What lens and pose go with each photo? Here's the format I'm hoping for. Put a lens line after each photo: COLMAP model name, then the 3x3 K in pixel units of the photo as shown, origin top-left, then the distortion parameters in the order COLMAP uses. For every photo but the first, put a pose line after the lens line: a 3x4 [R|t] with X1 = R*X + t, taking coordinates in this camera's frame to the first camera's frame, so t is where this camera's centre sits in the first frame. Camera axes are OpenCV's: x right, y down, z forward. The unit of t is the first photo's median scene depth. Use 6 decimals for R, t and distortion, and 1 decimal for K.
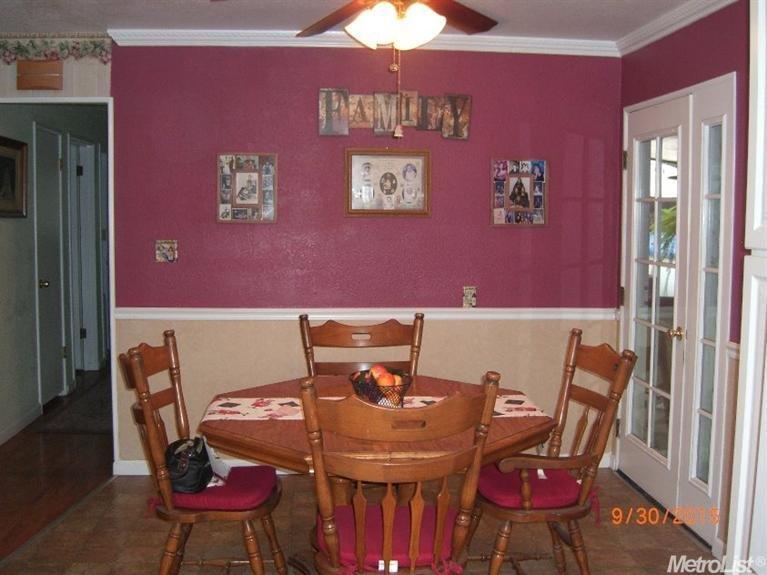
lens RADIAL K [[851.9, 0, 383.5], [0, 851.9, 287.5], [0, 0, 1]] dist [-0.133054, 0.012399]
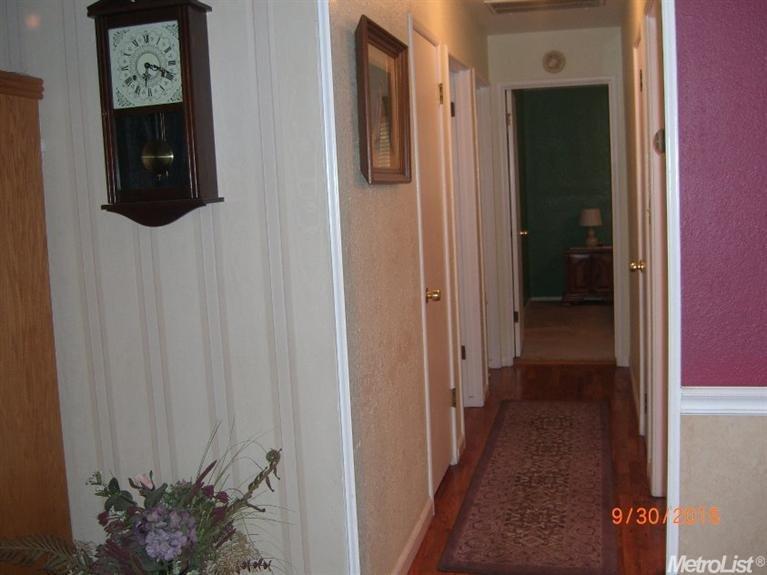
lens RADIAL K [[851.9, 0, 383.5], [0, 851.9, 287.5], [0, 0, 1]] dist [-0.133054, 0.012399]
pose [[0.941508, -0.010173, -0.336837, -0.226032], [0.024585, 0.998954, 0.038551, -0.030649], [0.336093, -0.044577, 0.940773, 0.408756]]
